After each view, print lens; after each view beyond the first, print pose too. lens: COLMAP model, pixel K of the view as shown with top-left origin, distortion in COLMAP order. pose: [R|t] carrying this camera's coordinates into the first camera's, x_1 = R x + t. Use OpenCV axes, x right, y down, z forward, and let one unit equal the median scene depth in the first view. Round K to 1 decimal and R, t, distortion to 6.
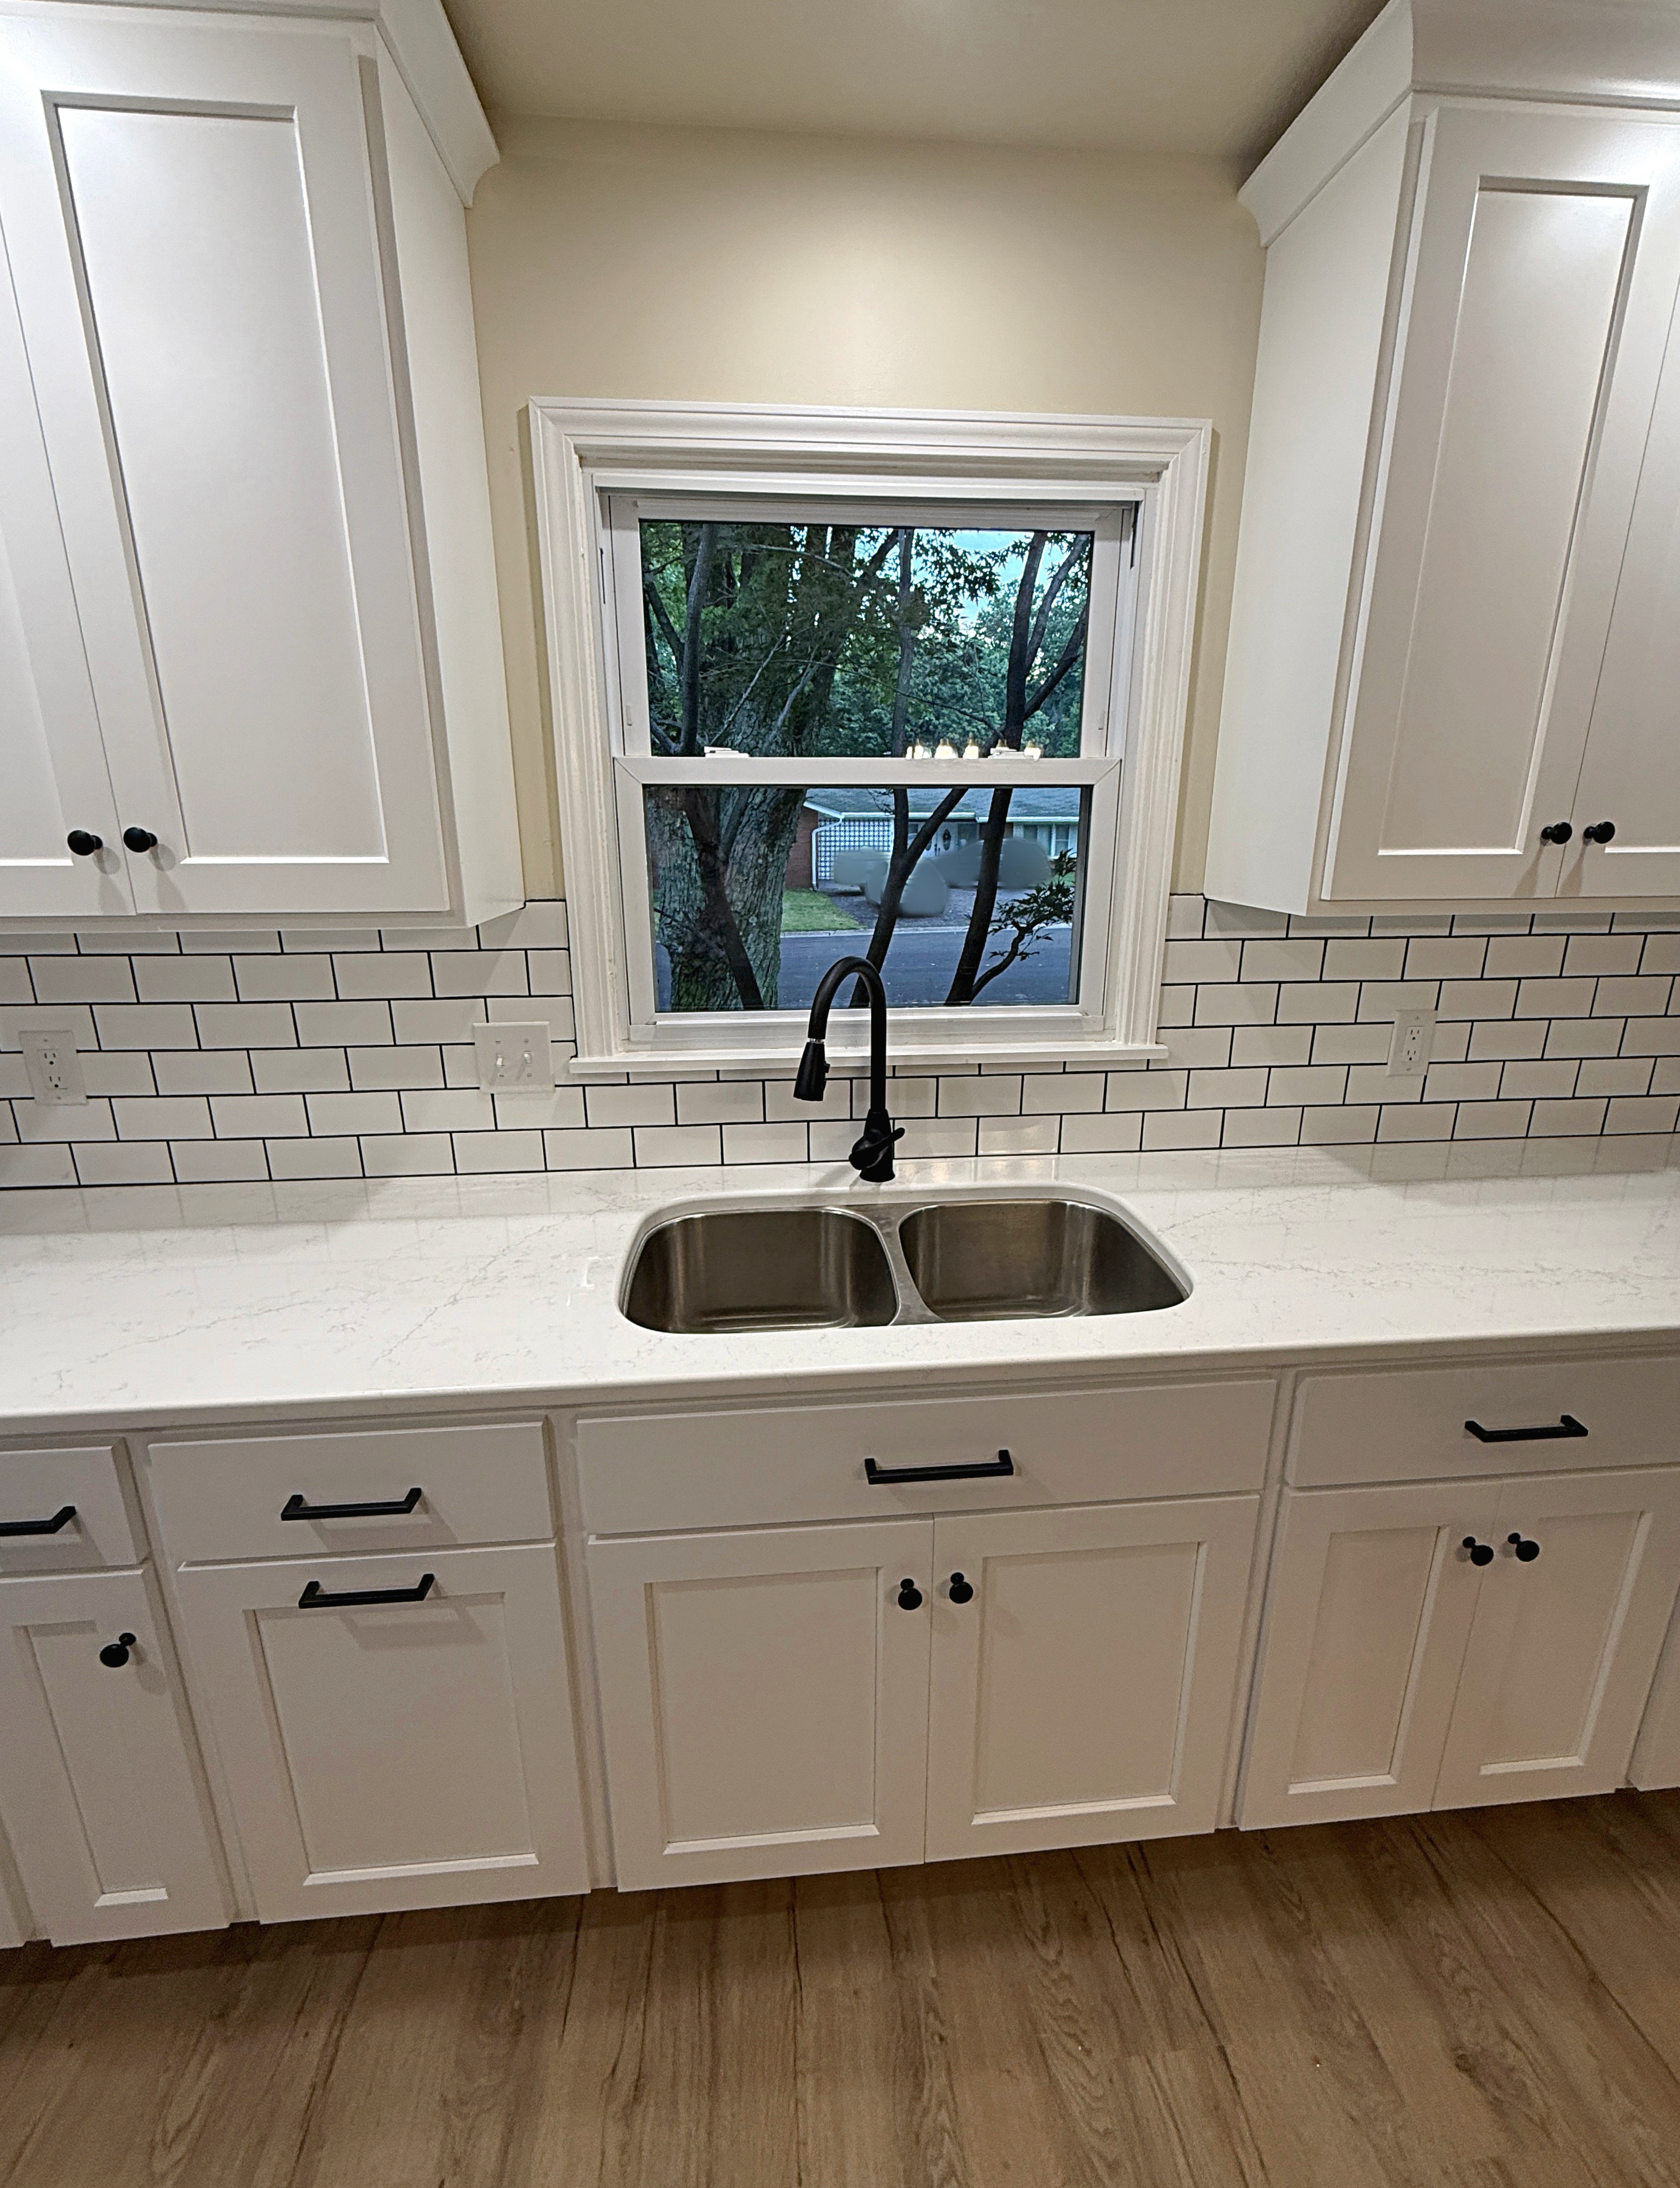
lens RADIAL K [[905.6, 0, 835.8], [0, 905.6, 1060.9], [0, 0, 1]] dist [0.000073, -0.000004]
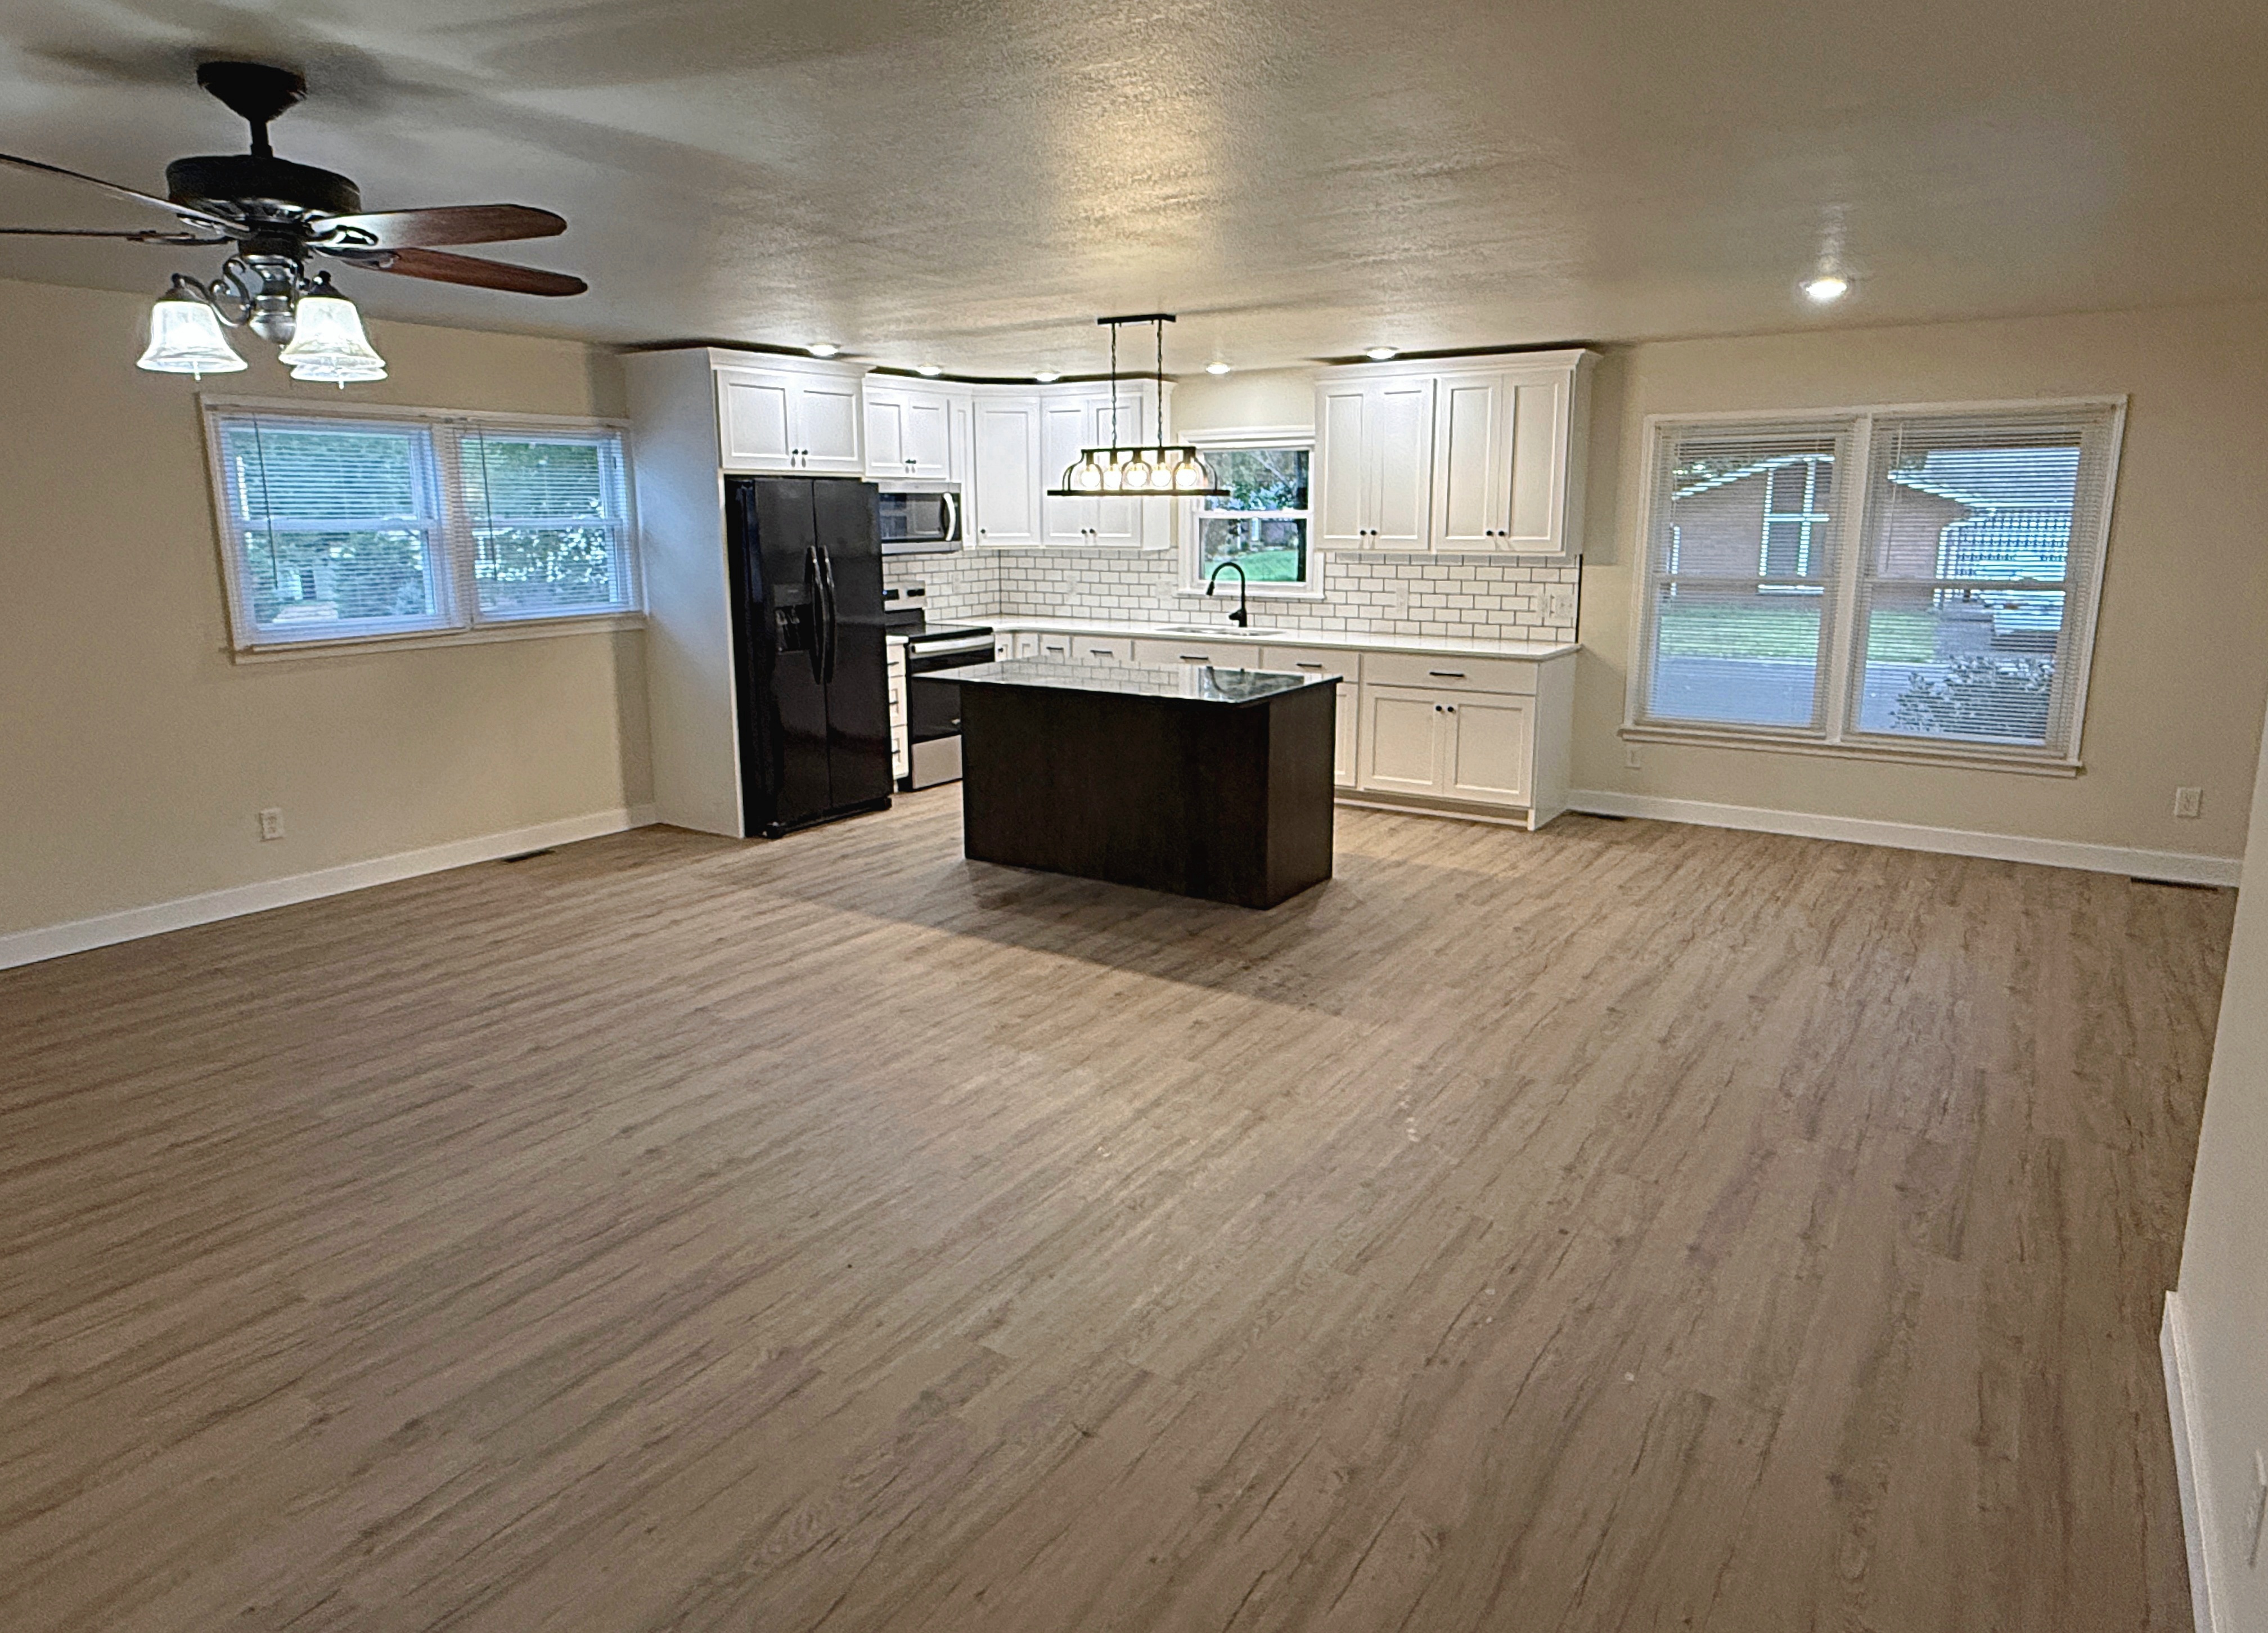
lens RADIAL K [[1354.8, 0, 1135.5], [0, 1354.8, 768.4], [0, 0, 1]] dist [0.004025, -0.003391]
pose [[0.779063, 0.117534, -0.615831, 3.610881], [-0.159280, 0.987147, -0.013097, 0.959528], [0.606376, 0.108293, 0.787770, -3.984135]]
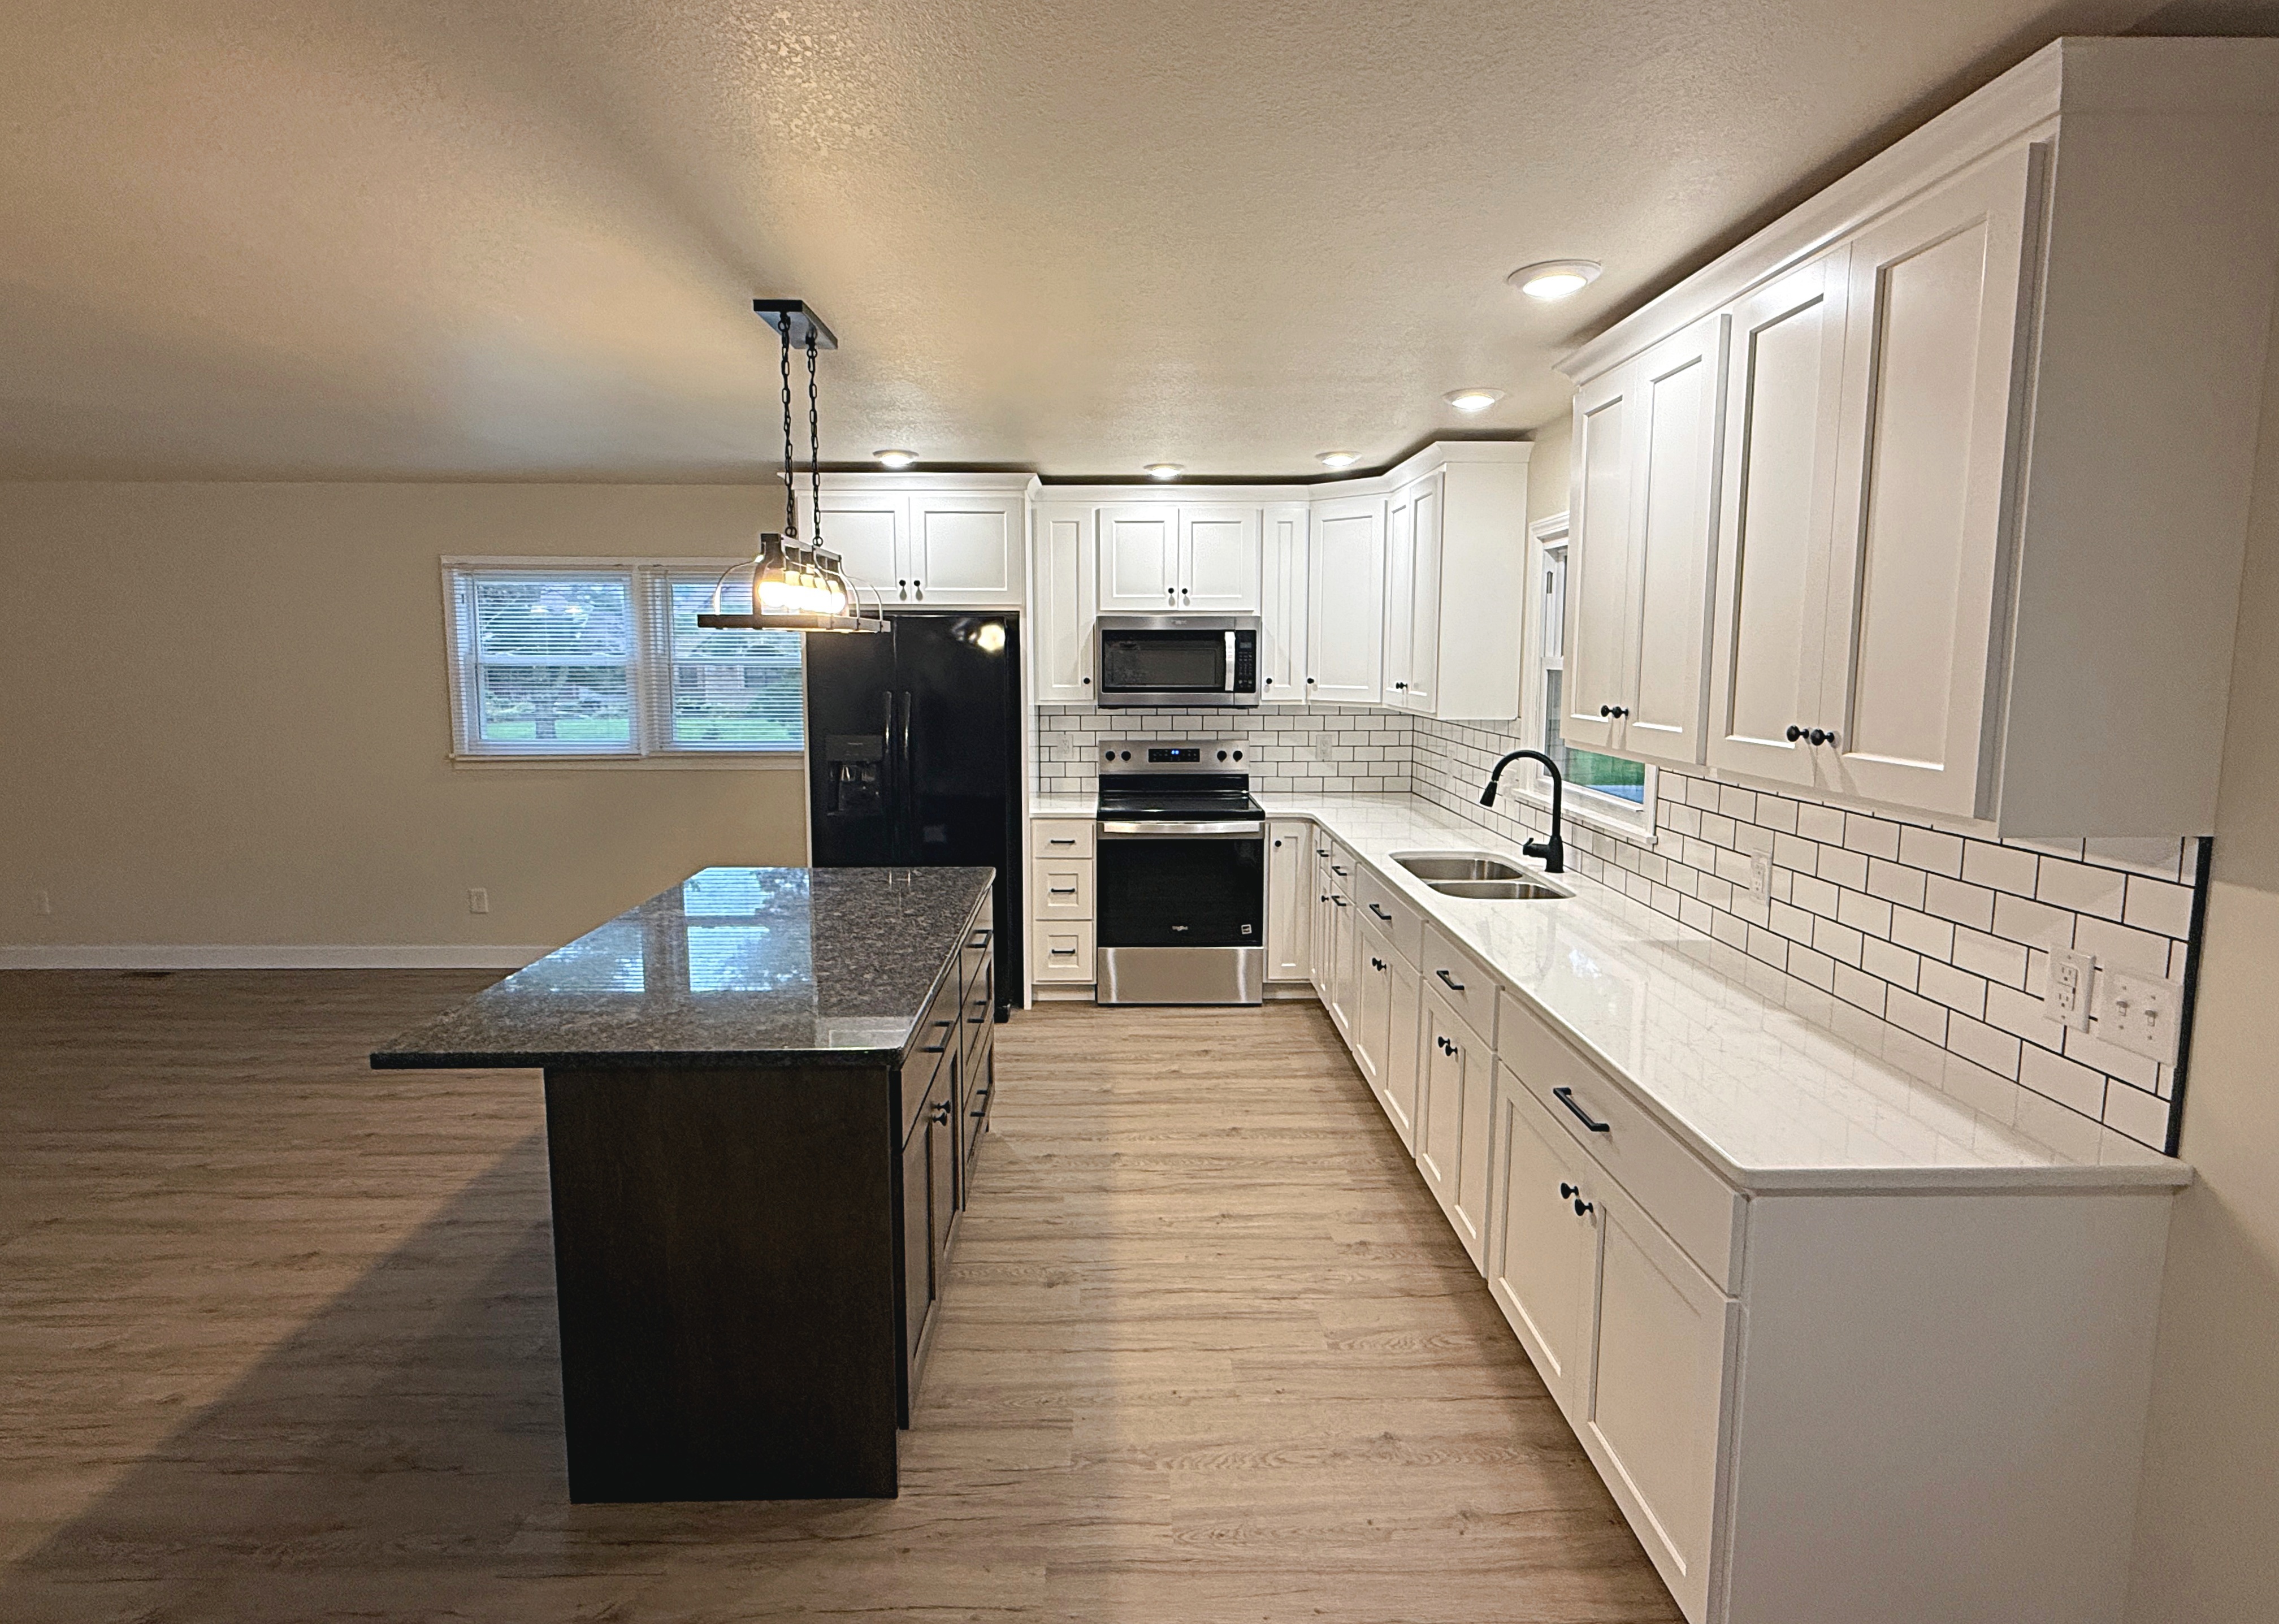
lens RADIAL K [[1072.8, 0, 1134.7], [0, 1072.8, 768.7], [0, 0, 1]] dist [0.002222, -0.002053]
pose [[-0.068839, 0.112419, -0.991273, 2.750317], [-0.259954, 0.957284, 0.126617, -0.160399], [0.963164, 0.266402, -0.036675, 0.215957]]
